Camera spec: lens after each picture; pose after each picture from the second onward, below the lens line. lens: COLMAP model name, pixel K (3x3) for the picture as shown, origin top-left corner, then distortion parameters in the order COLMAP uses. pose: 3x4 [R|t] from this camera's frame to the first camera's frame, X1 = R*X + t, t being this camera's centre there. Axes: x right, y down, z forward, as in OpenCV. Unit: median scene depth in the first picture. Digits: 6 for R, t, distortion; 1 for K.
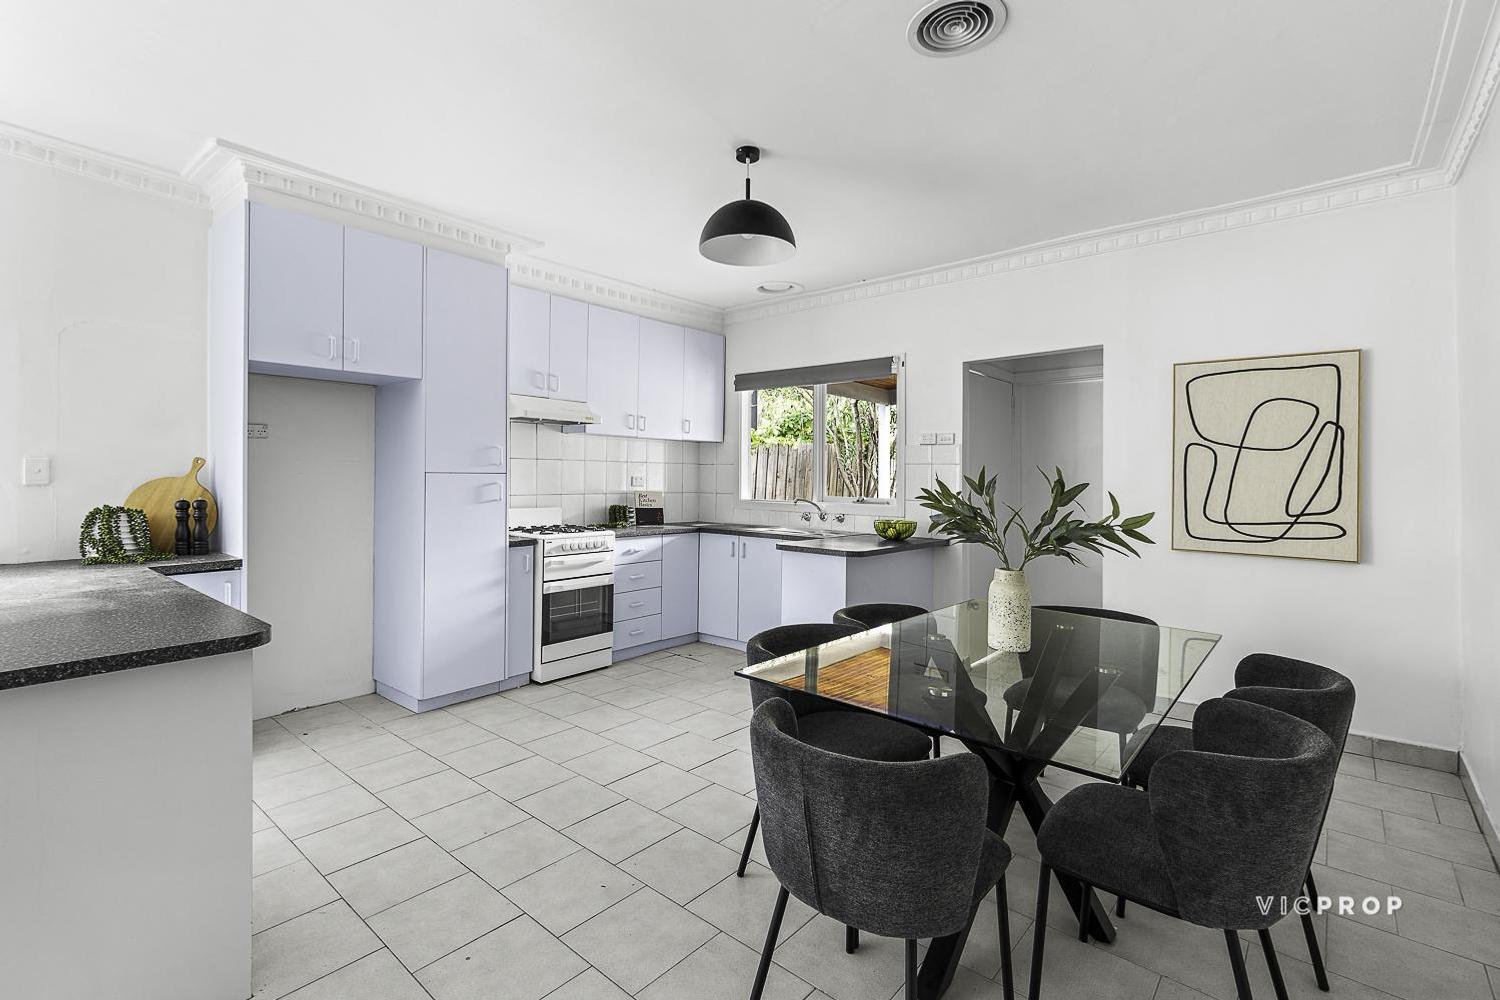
lens RADIAL K [[679.5, 0, 756.9], [0, 679.5, 471.2], [0, 0, 1]] dist [0.004373, 0.001126]
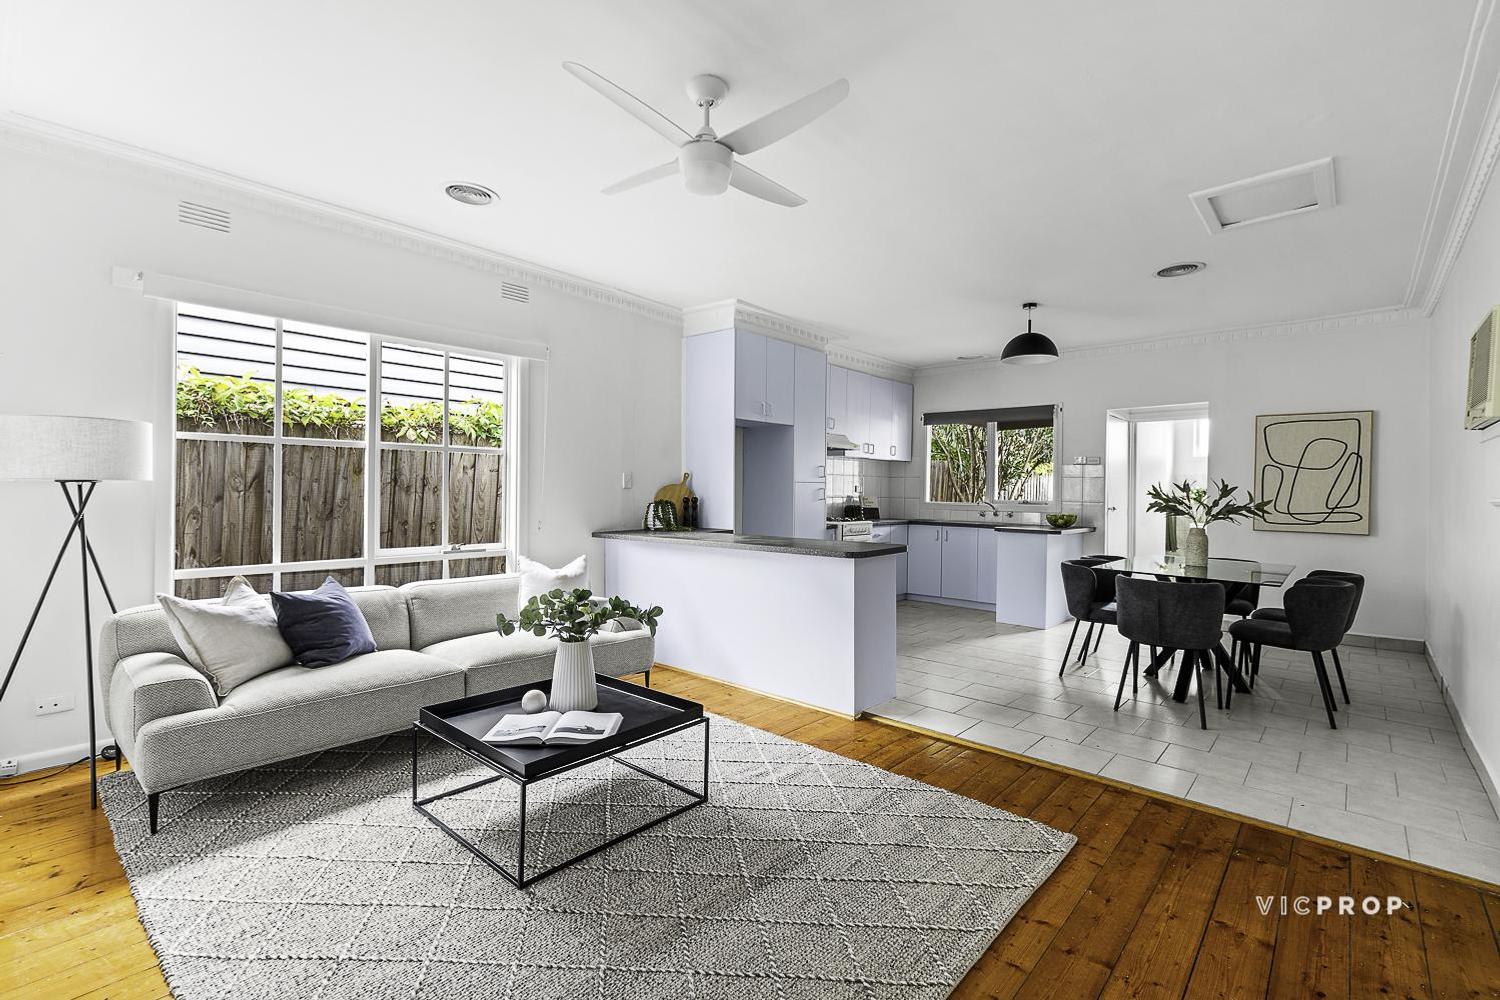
lens RADIAL K [[684.3, 0, 753.1], [0, 684.3, 495.1], [0, 0, 1]] dist [0.016410, -0.007902]
pose [[0.999902, 0.002495, -0.013793, -0.498466], [-0.002268, 0.999862, 0.016450, 0.006068], [0.013832, -0.016417, 0.999770, -0.583887]]
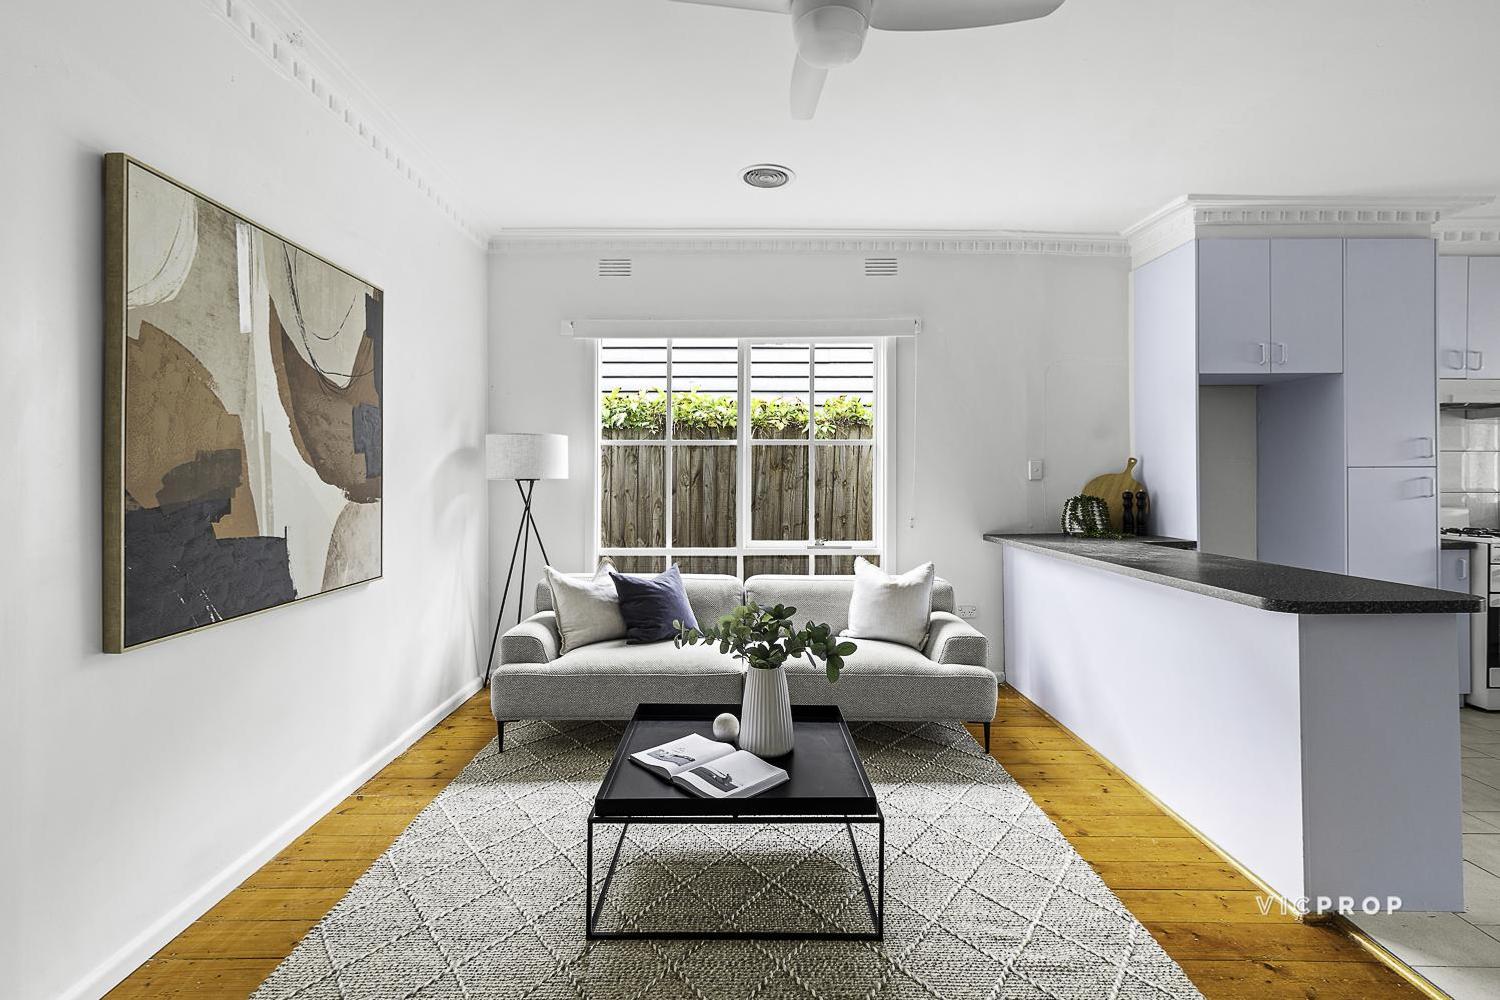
lens RADIAL K [[686.1, 0, 741.2], [0, 686.1, 476.9], [0, 0, 1]] dist [0.002313, 0.000376]
pose [[0.645117, -0.009152, -0.764029, -0.257440], [0.012087, 0.999925, -0.001772, 0.006654], [0.763988, -0.008091, 0.645180, -0.280562]]
